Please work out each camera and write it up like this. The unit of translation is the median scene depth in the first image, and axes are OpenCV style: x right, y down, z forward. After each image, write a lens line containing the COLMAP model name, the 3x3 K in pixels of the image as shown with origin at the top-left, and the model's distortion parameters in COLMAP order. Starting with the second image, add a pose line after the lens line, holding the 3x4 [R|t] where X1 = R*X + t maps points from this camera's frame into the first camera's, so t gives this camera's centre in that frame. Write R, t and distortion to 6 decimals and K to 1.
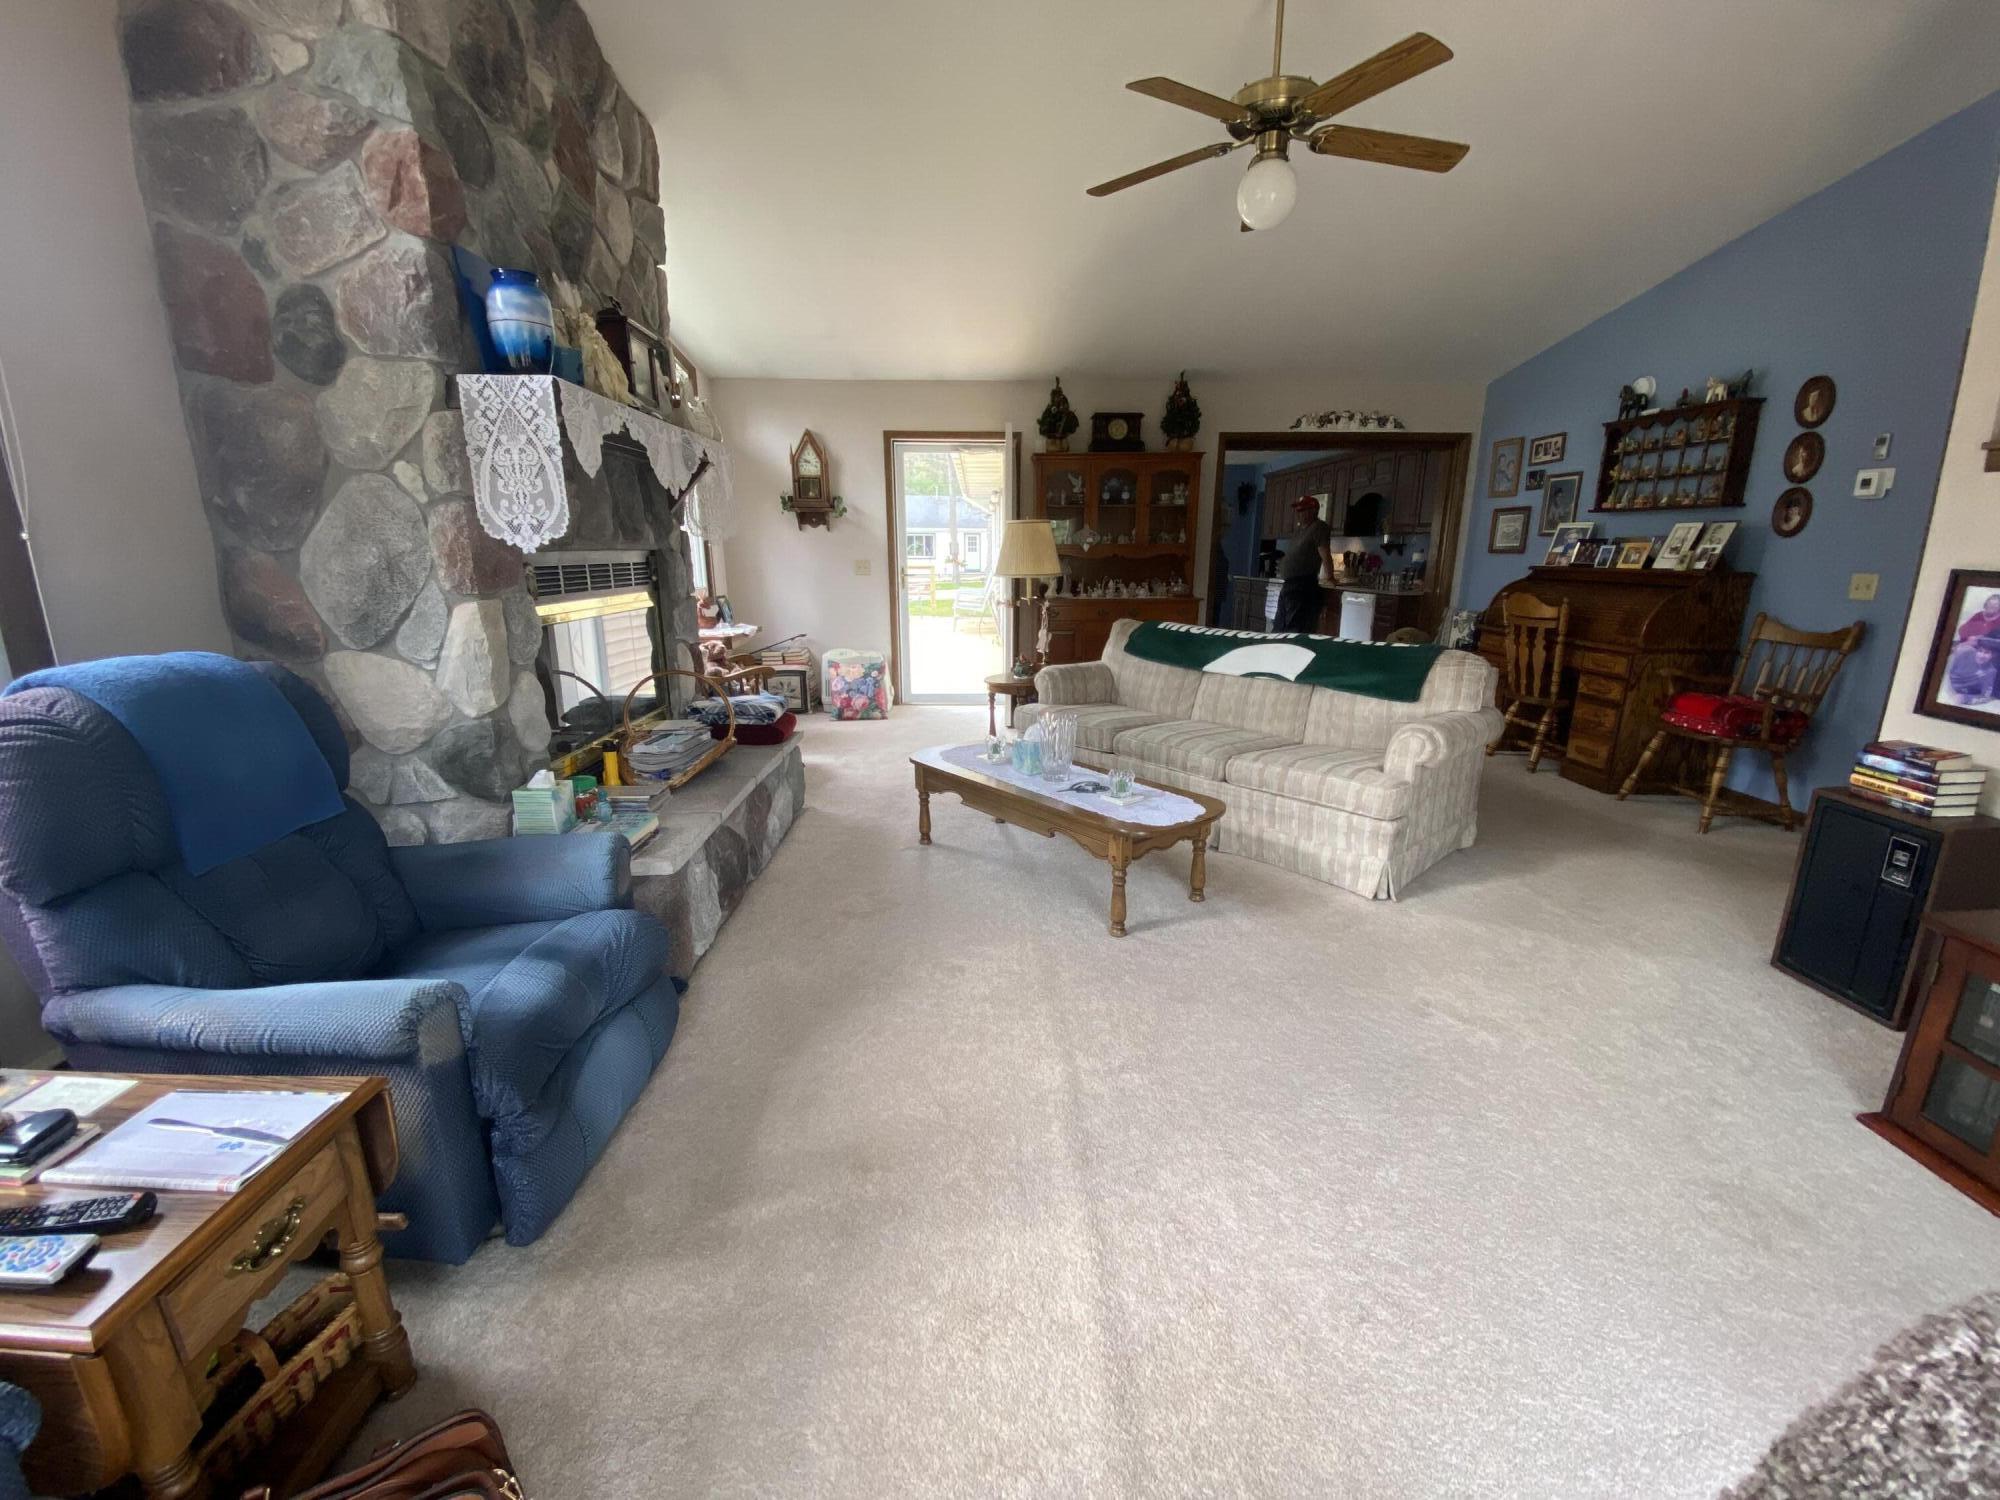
lens RADIAL K [[814.8, 0, 1006.3], [0, 814.8, 748.1], [0, 0, 1]] dist [0.033274, -0.030068]
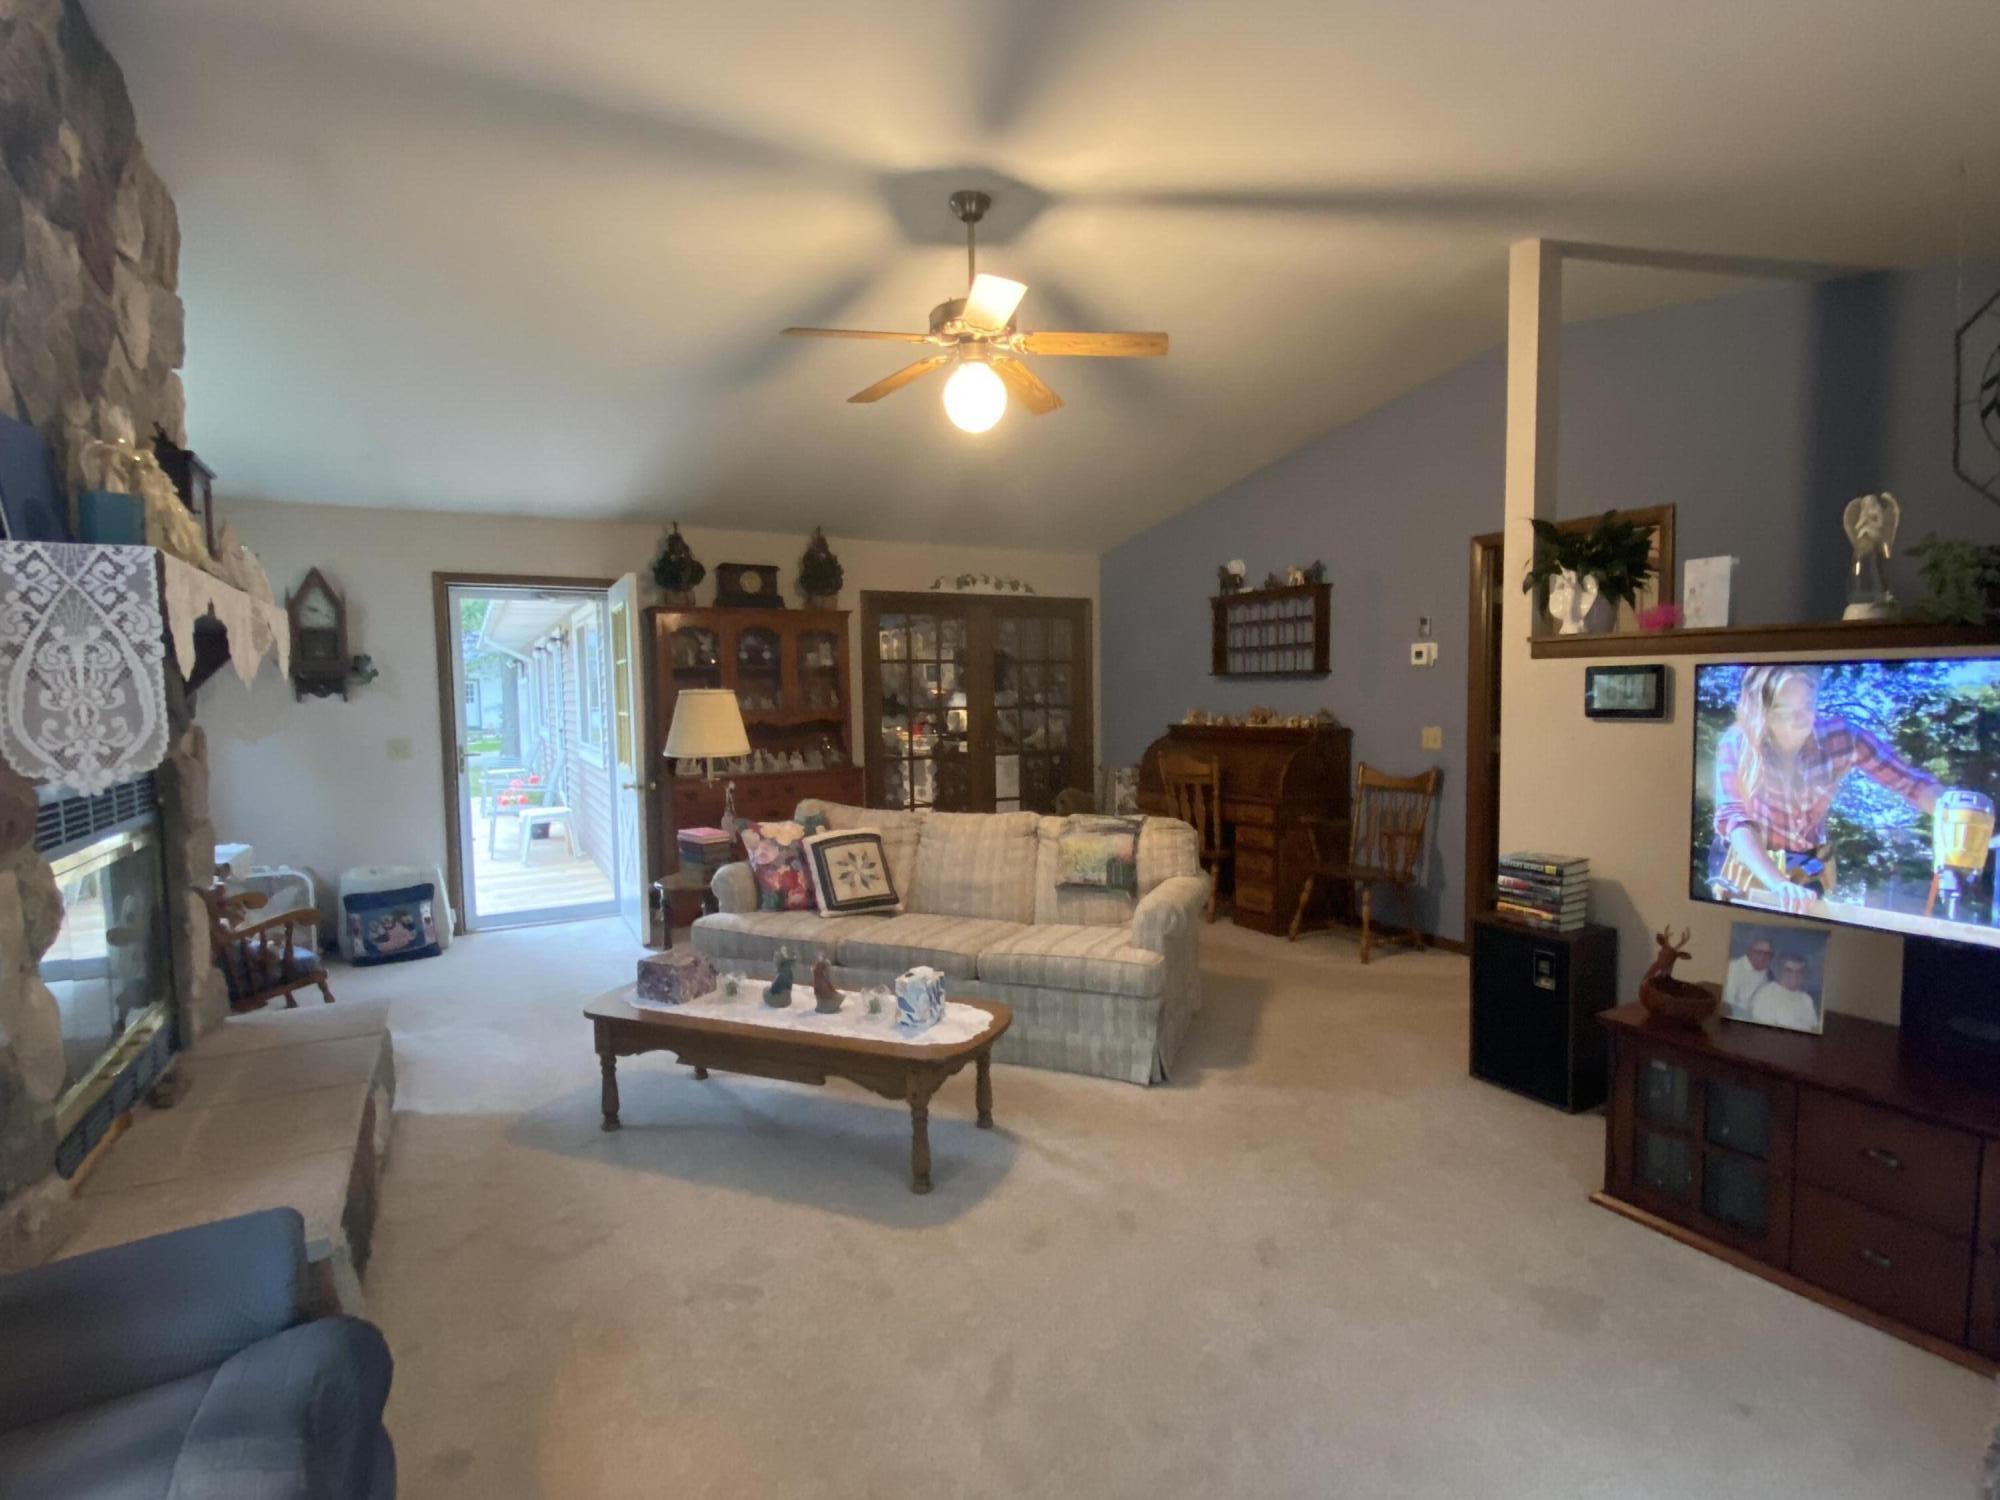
lens RADIAL K [[991.0, 0, 1006.7], [0, 991.0, 742.5], [0, 0, 1]] dist [0.034859, -0.031641]
pose [[0.889585, -0.040907, 0.454934, -0.200489], [0.124699, 0.979897, -0.155728, -0.043829], [-0.439418, 0.195263, 0.876804, -0.023802]]
